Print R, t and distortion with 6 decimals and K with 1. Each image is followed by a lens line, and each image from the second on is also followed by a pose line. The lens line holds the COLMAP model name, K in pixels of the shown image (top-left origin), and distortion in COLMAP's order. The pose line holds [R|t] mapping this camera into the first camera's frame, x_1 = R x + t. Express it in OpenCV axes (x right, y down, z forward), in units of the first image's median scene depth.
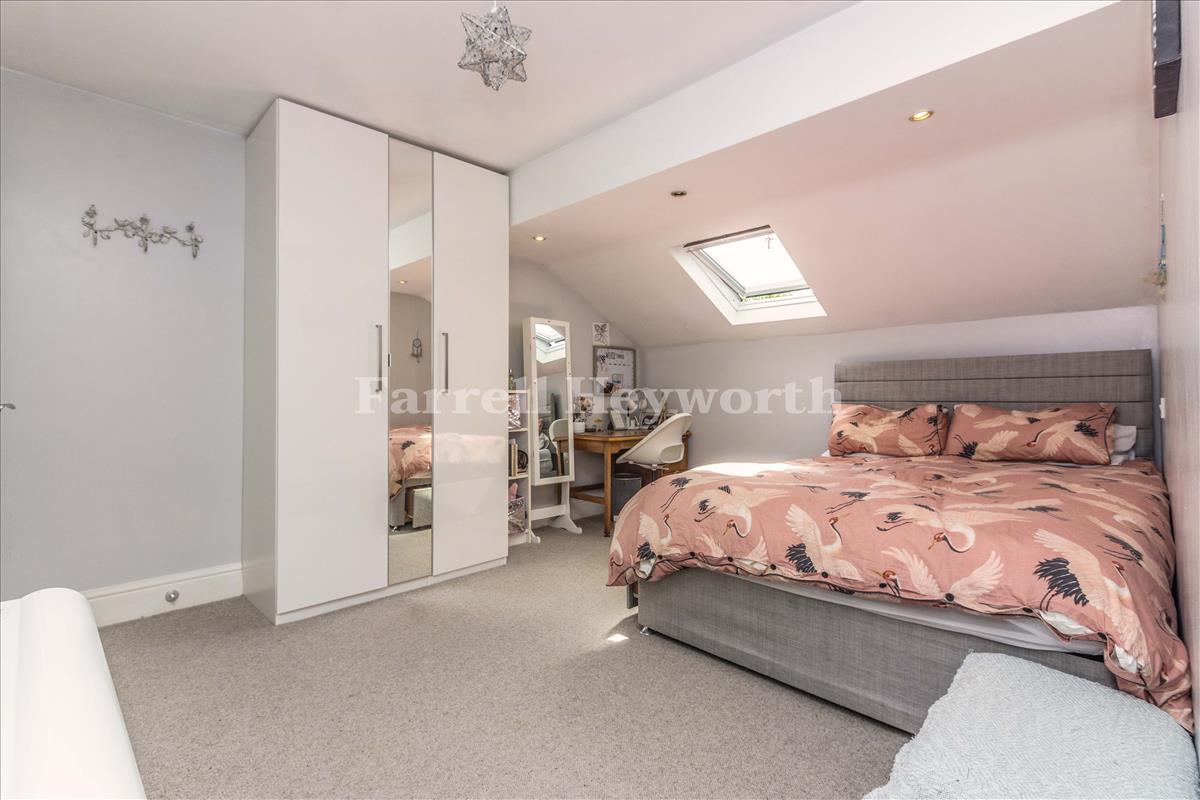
lens RADIAL K [[548.6, 0, 600.0], [0, 548.6, 399.7], [0, 0, 1]] dist [0.003181, 0.000169]
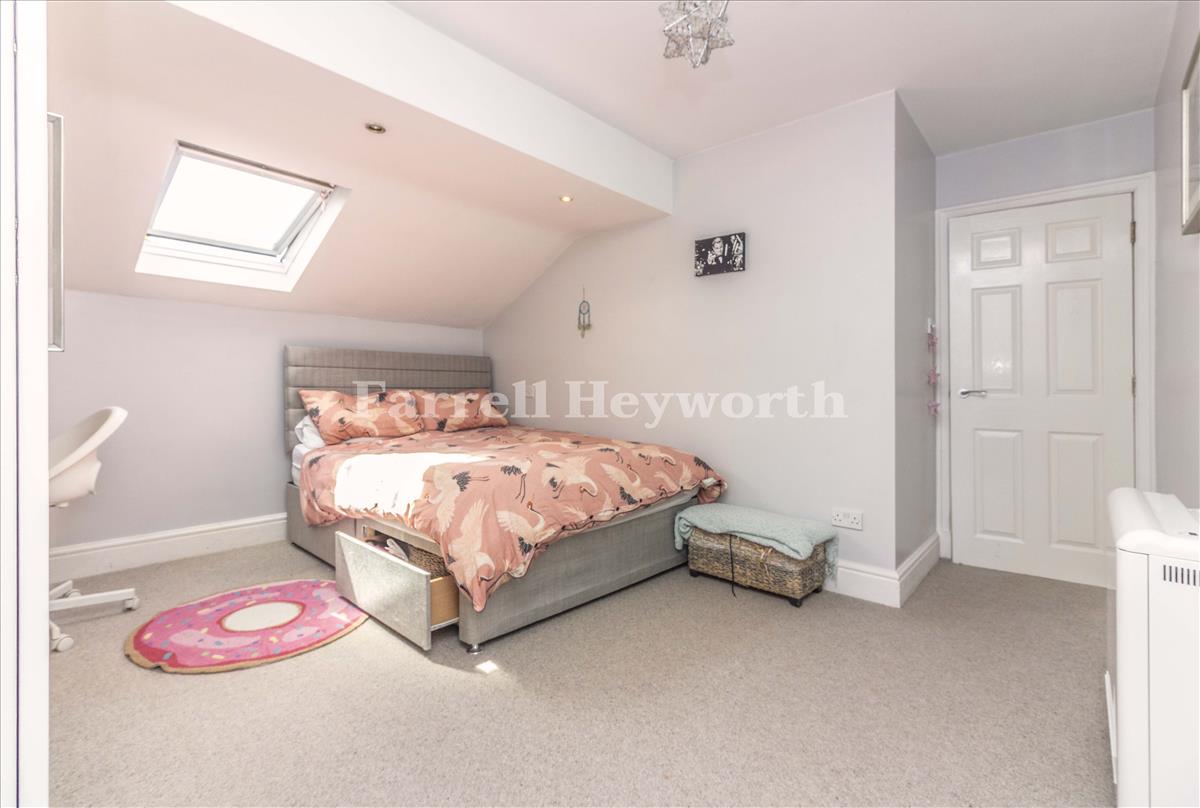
lens RADIAL K [[550.8, 0, 599.6], [0, 550.8, 392.5], [0, 0, 1]] dist [-0.002231, -0.000035]
pose [[-0.048627, -0.008231, 0.998783, -0.865518], [-0.004204, 0.999959, 0.008036, 0.003239], [-0.998808, -0.003808, -0.048659, 0.916706]]
